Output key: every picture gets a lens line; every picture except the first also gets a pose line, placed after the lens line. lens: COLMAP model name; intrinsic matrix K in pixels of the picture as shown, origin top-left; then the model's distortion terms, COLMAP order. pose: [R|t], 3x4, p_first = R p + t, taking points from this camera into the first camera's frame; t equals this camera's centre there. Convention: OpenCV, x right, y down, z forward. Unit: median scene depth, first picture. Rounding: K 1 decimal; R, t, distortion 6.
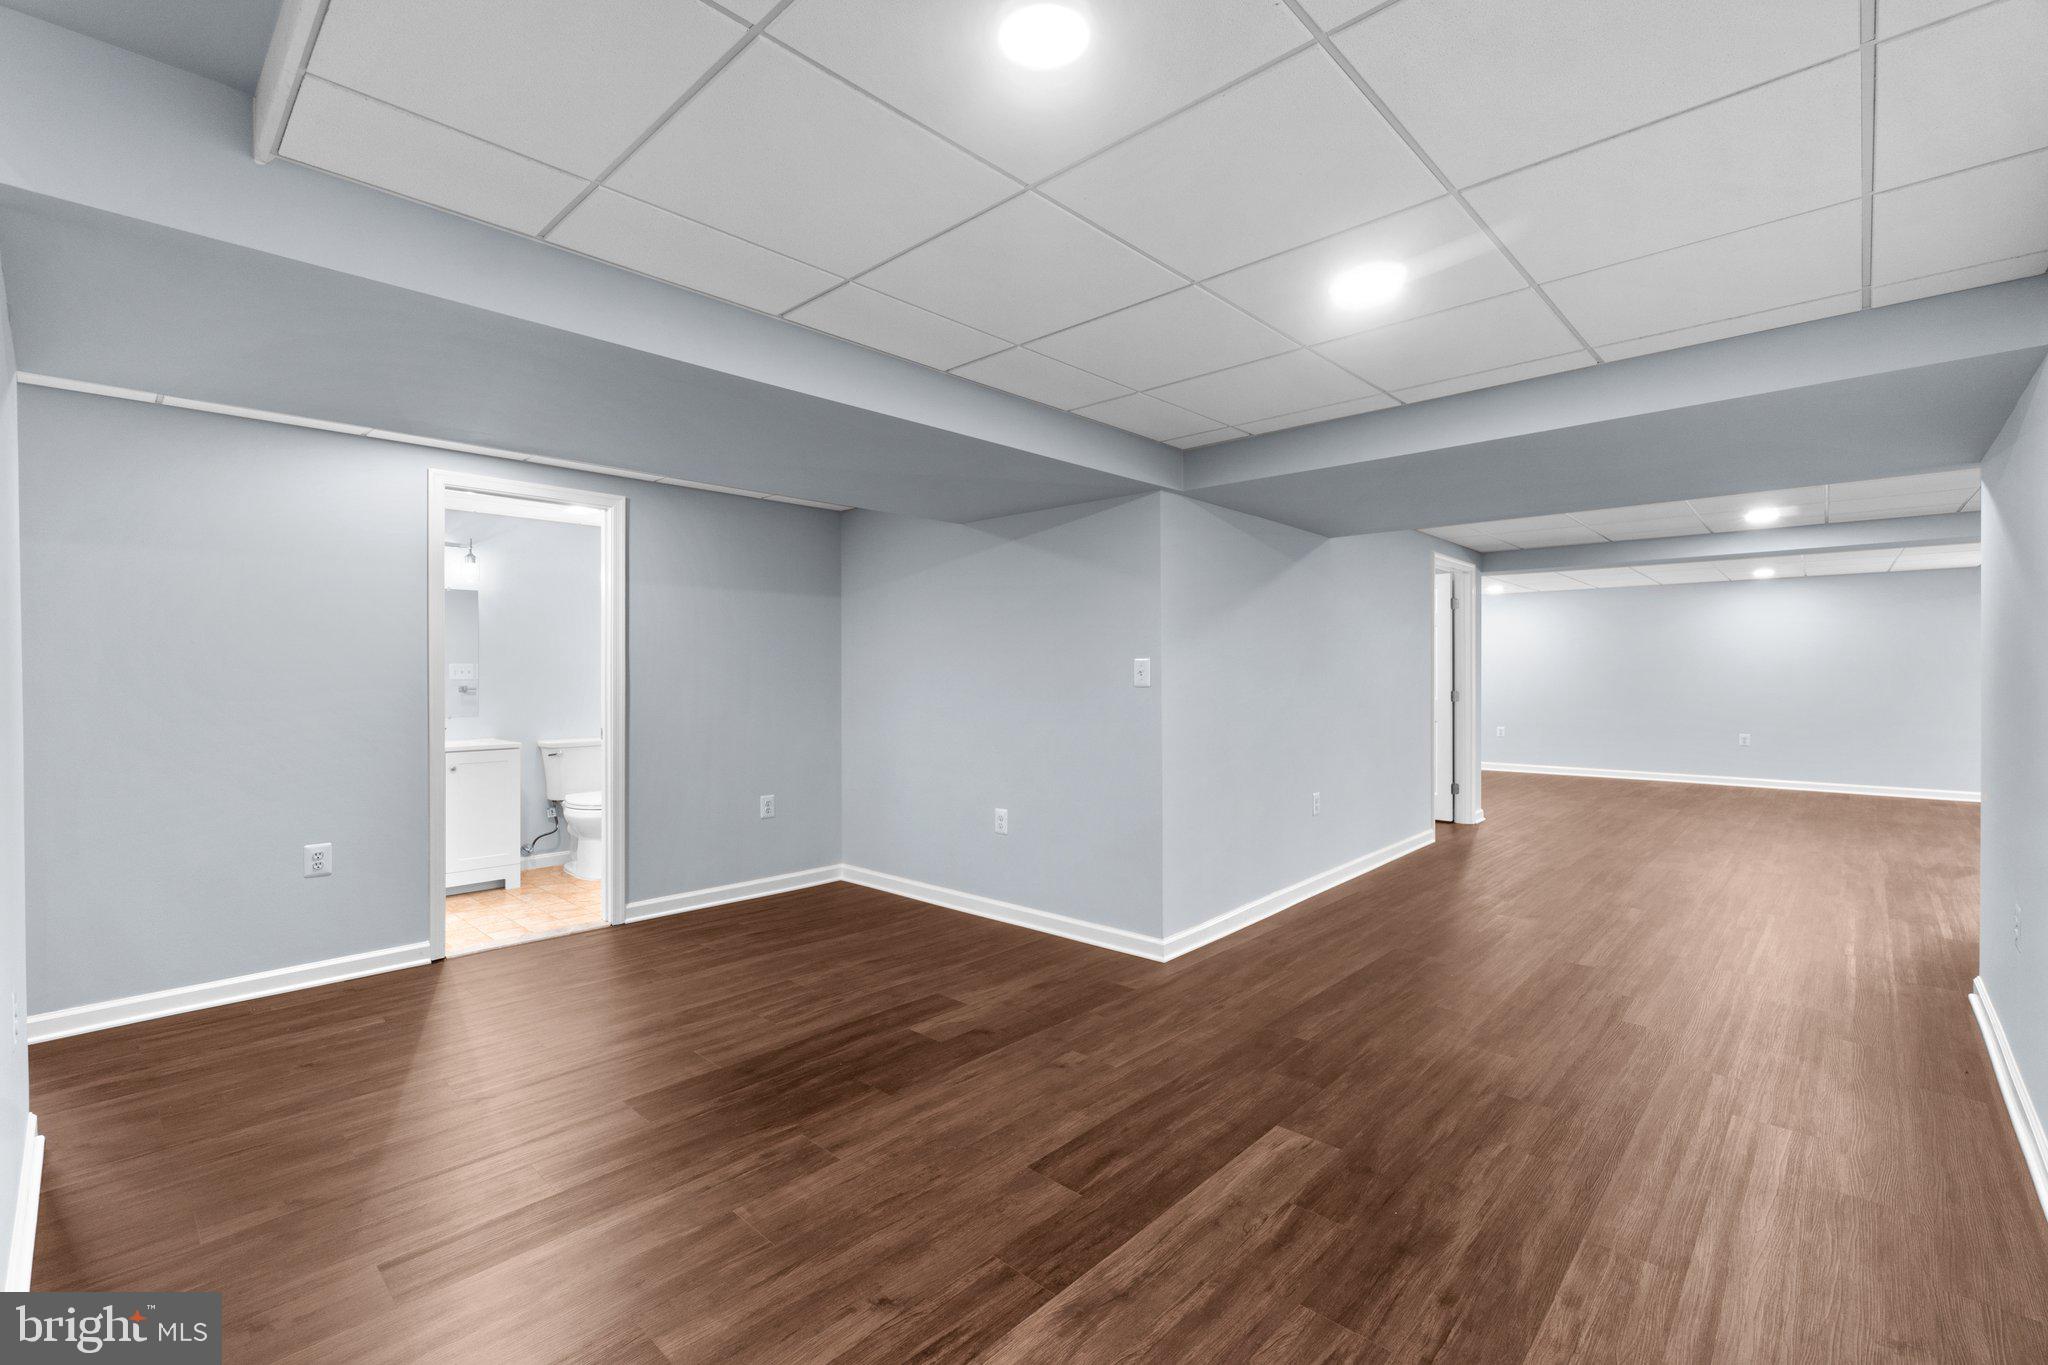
lens RADIAL K [[893.0, 0, 1010.1], [0, 893.0, 673.2], [0, 0, 1]] dist [0.001608, -0.000184]
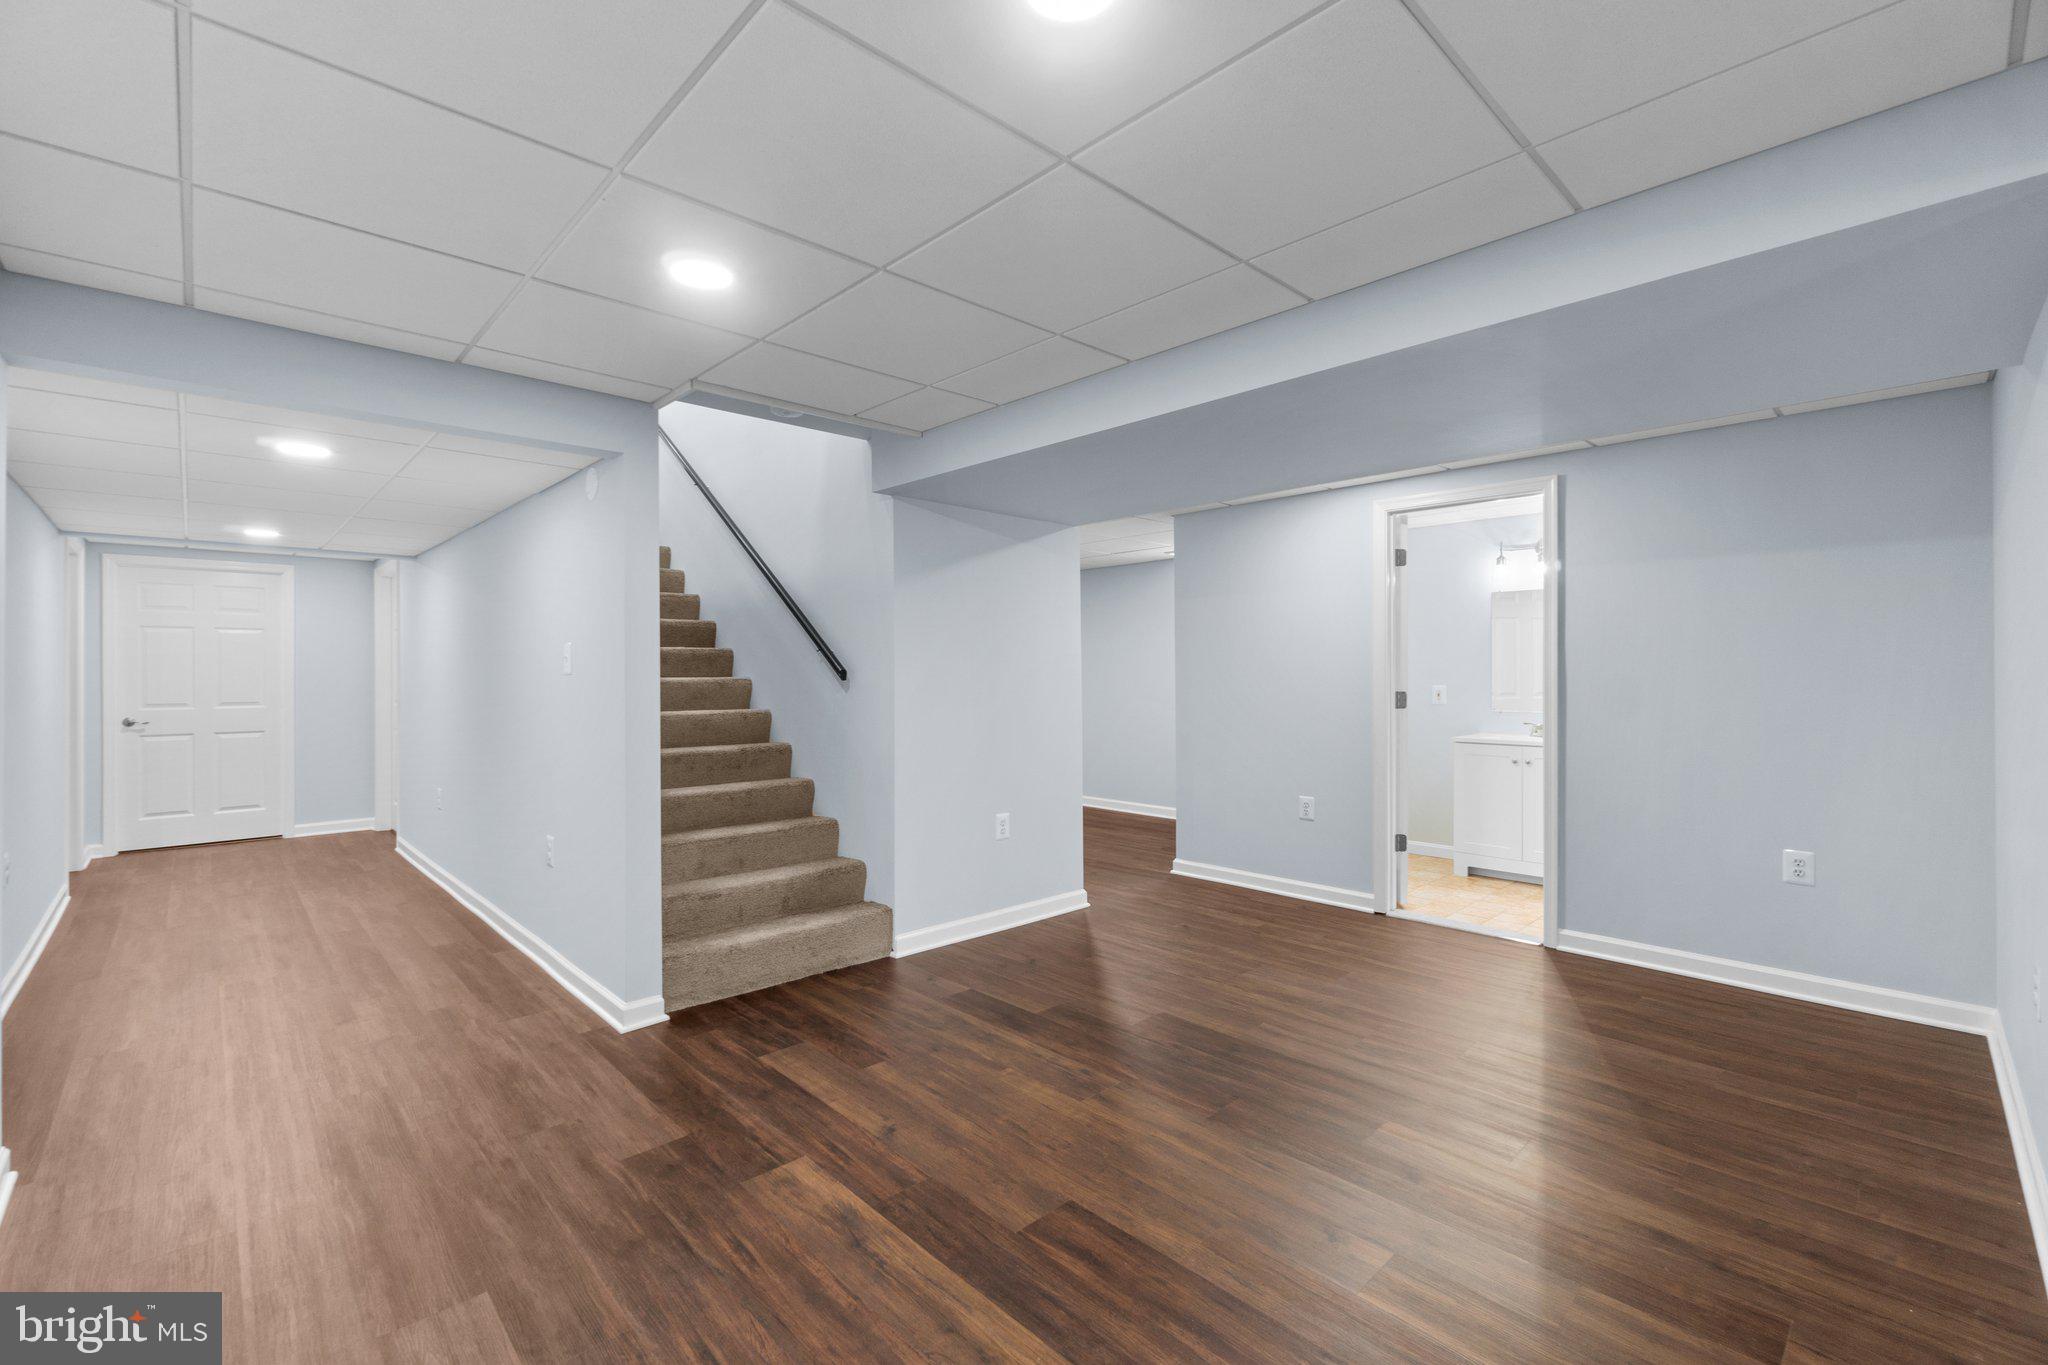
lens RADIAL K [[881.3, 0, 1014.3], [0, 881.3, 668.7], [0, 0, 1]] dist [-0.001179, 0.000024]
pose [[-0.053948, -0.004869, -0.998532, 0.896518], [0.002998, 0.999983, -0.005038, 0.002002], [0.998539, -0.003265, -0.053933, 0.942797]]
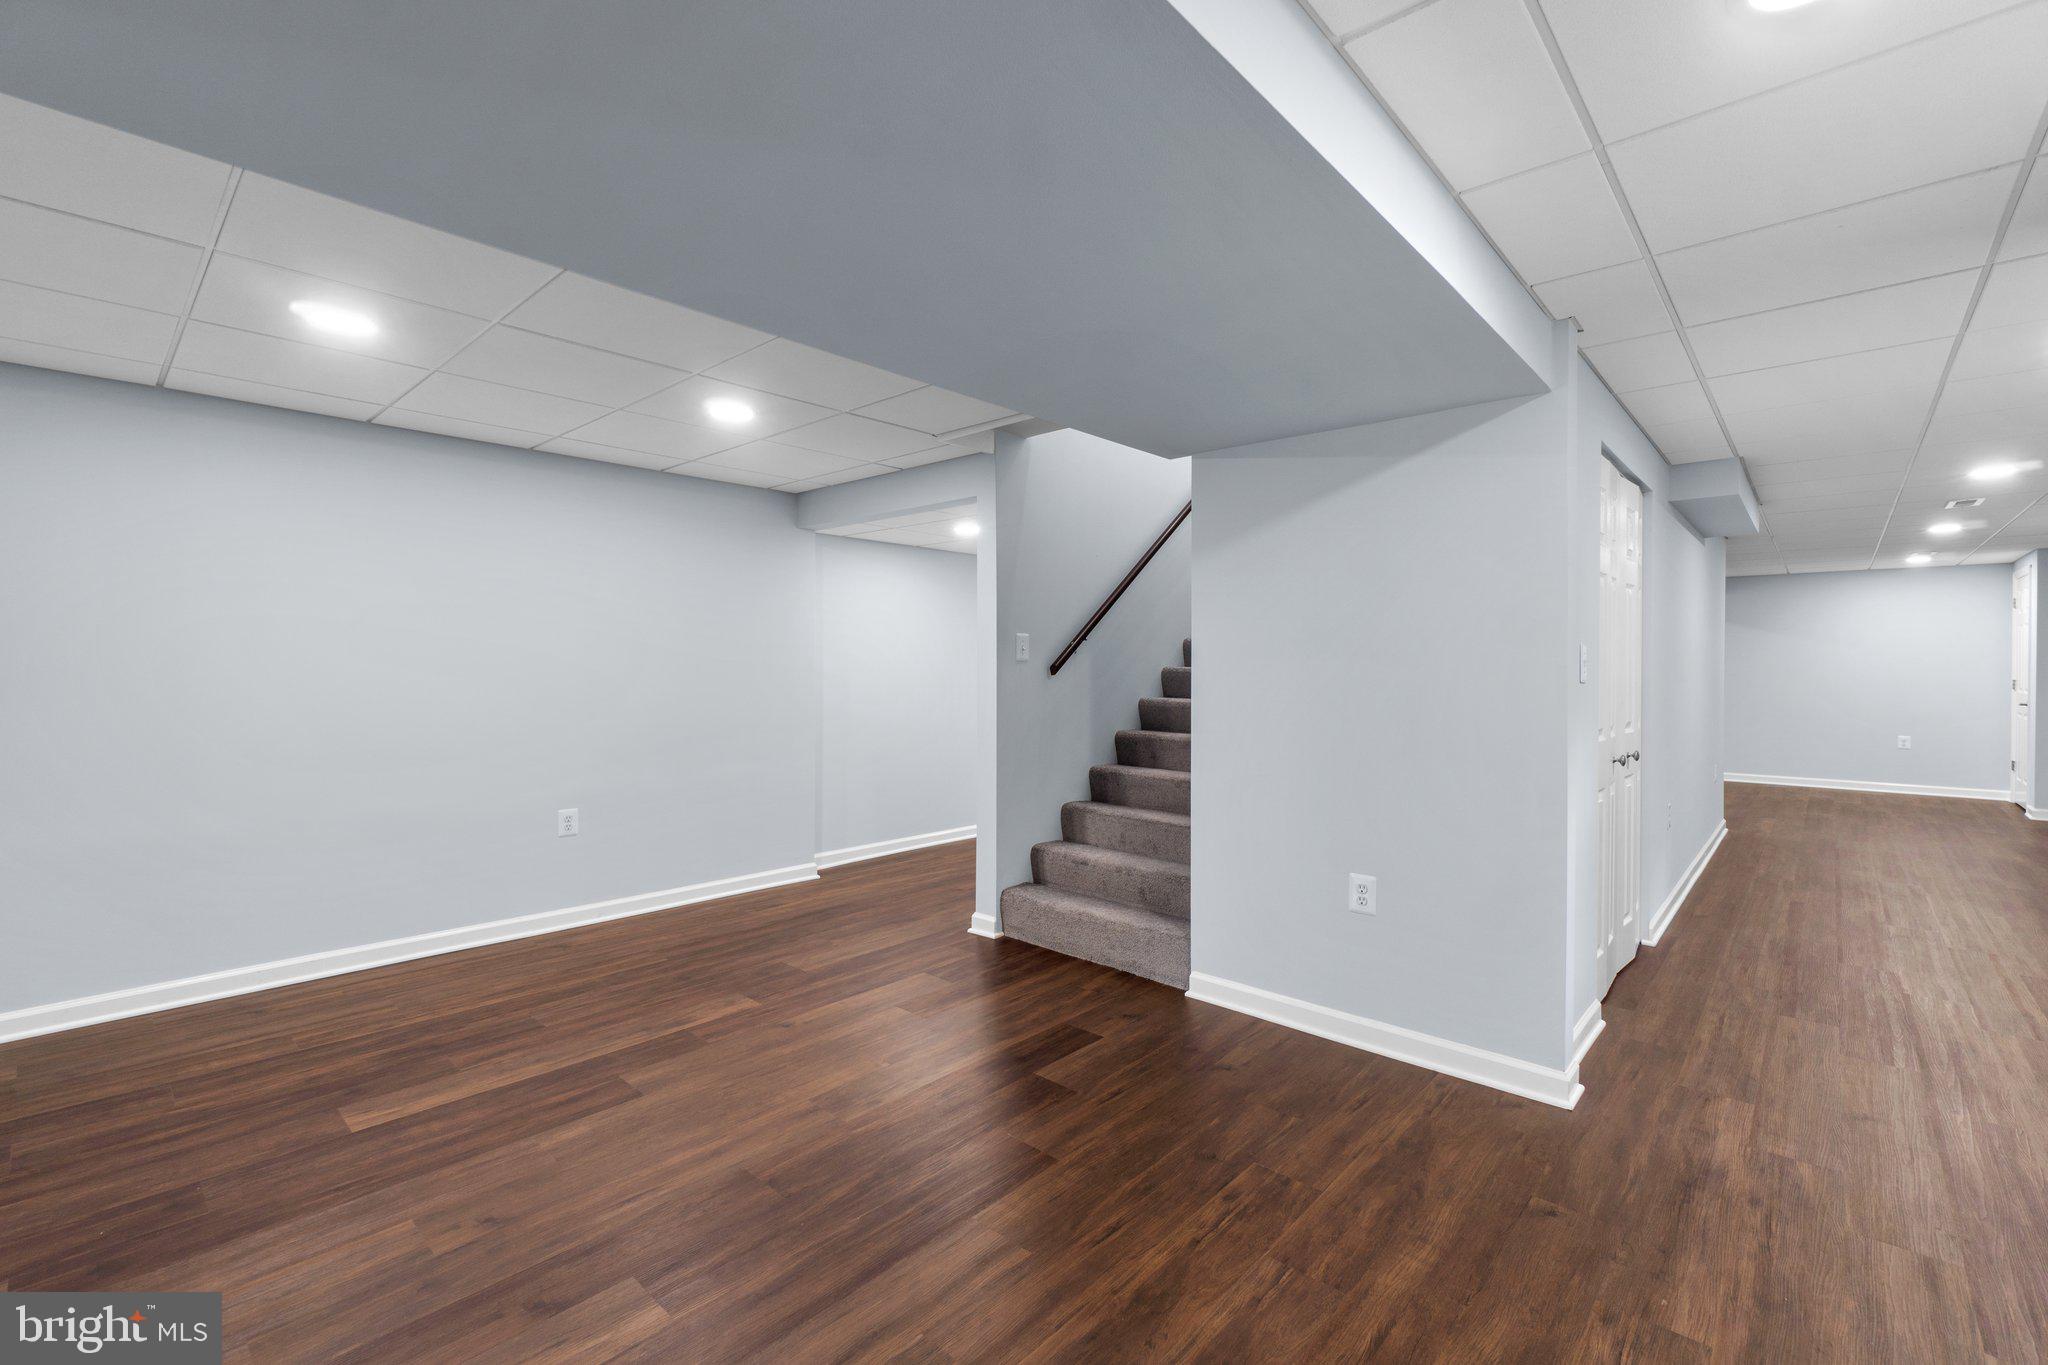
lens RADIAL K [[881.3, 0, 1014.3], [0, 881.3, 668.7], [0, 0, 1]] dist [-0.001179, 0.000024]
pose [[-0.999822, -0.001798, -0.018775, -0.408831], [-0.001882, 0.999988, 0.004467, 0.001802], [0.018767, 0.004502, -0.999814, 2.023743]]
